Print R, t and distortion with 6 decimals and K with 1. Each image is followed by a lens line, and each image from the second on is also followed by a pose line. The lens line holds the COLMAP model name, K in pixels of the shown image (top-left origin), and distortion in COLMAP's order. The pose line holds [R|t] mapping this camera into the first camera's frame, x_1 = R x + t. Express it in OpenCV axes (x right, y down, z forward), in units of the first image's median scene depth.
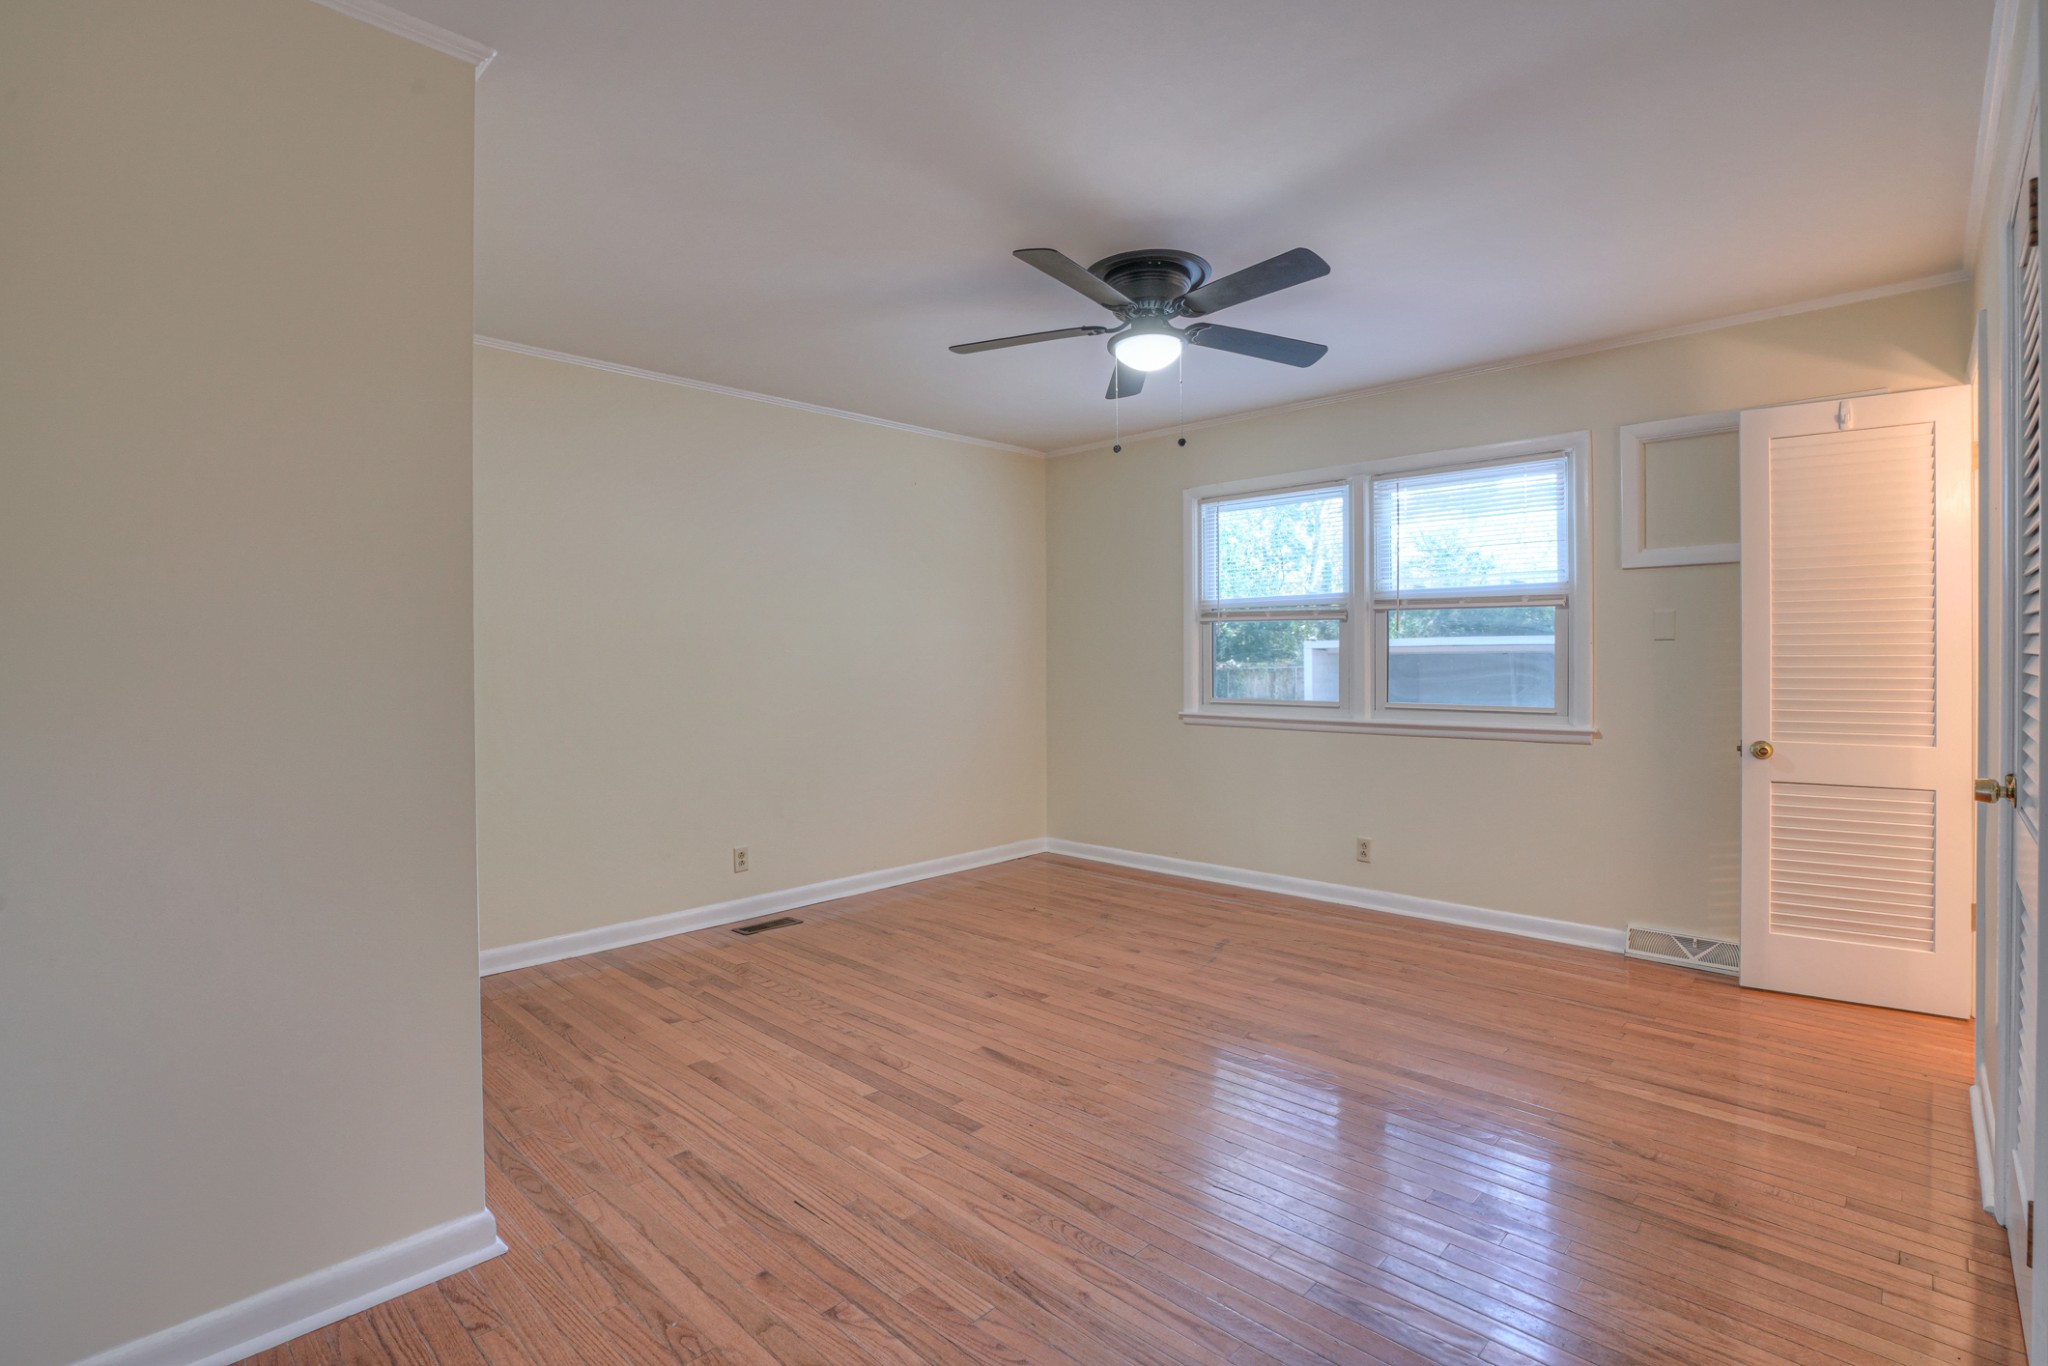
lens RADIAL K [[943.2, 0, 1024.6], [0, 943.2, 691.3], [0, 0, 1]] dist [-0.039578, 0.000242]
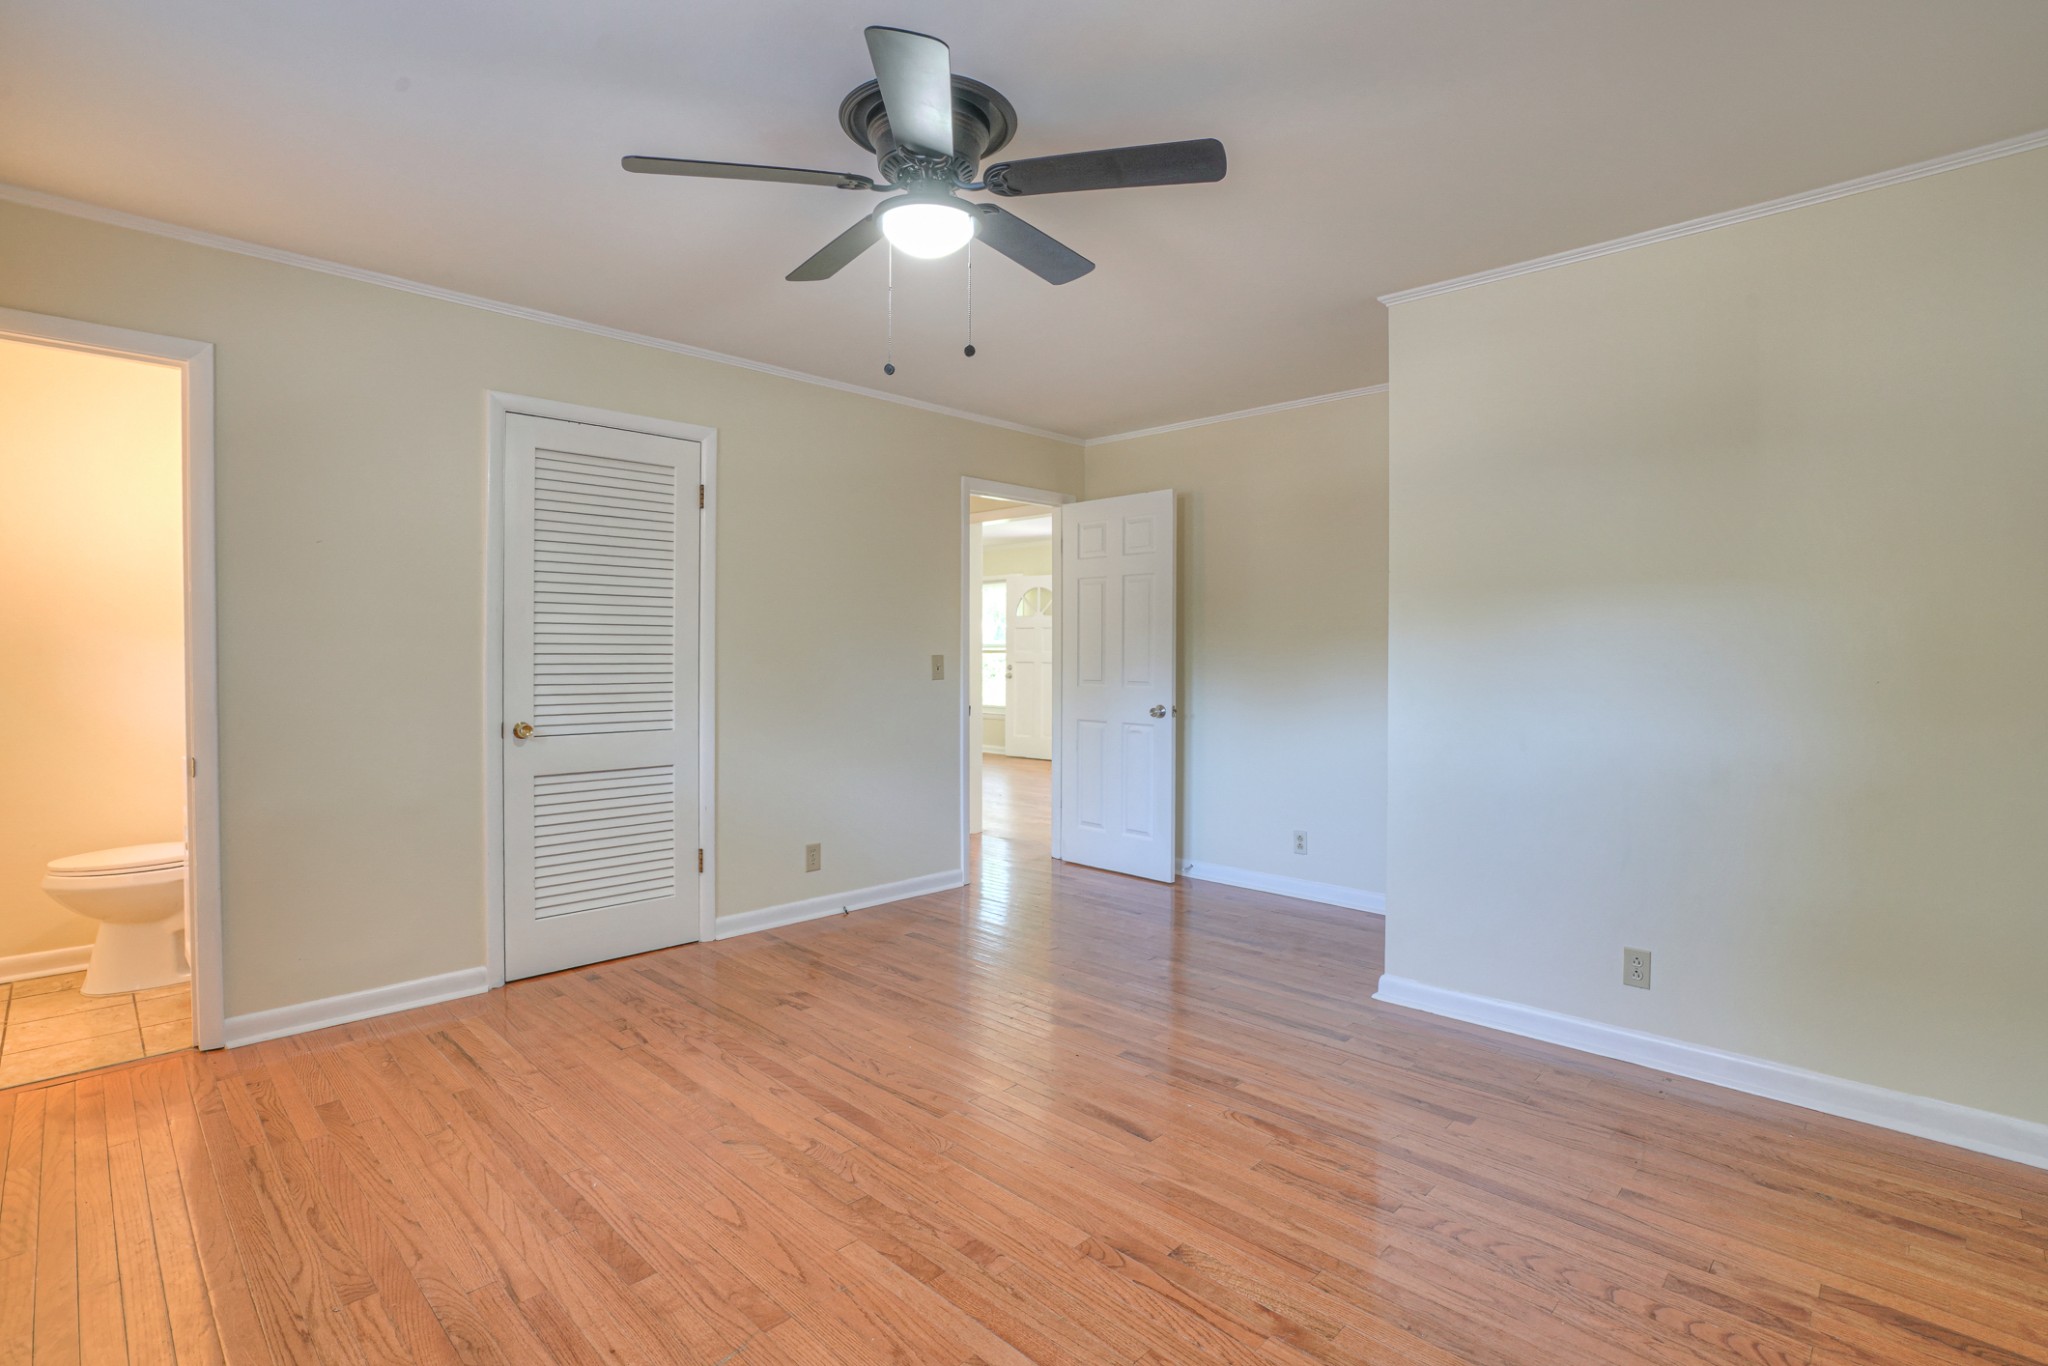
lens RADIAL K [[926.0, 0, 1024.0], [0, 926.0, 683.0], [0, 0, 1]] dist [-0.038525, 0.000316]
pose [[-0.999856, 0.004488, -0.016378, 0.070019], [0.003338, 0.997572, 0.069557, -0.062454], [0.016650, 0.069492, -0.997444, 1.636461]]
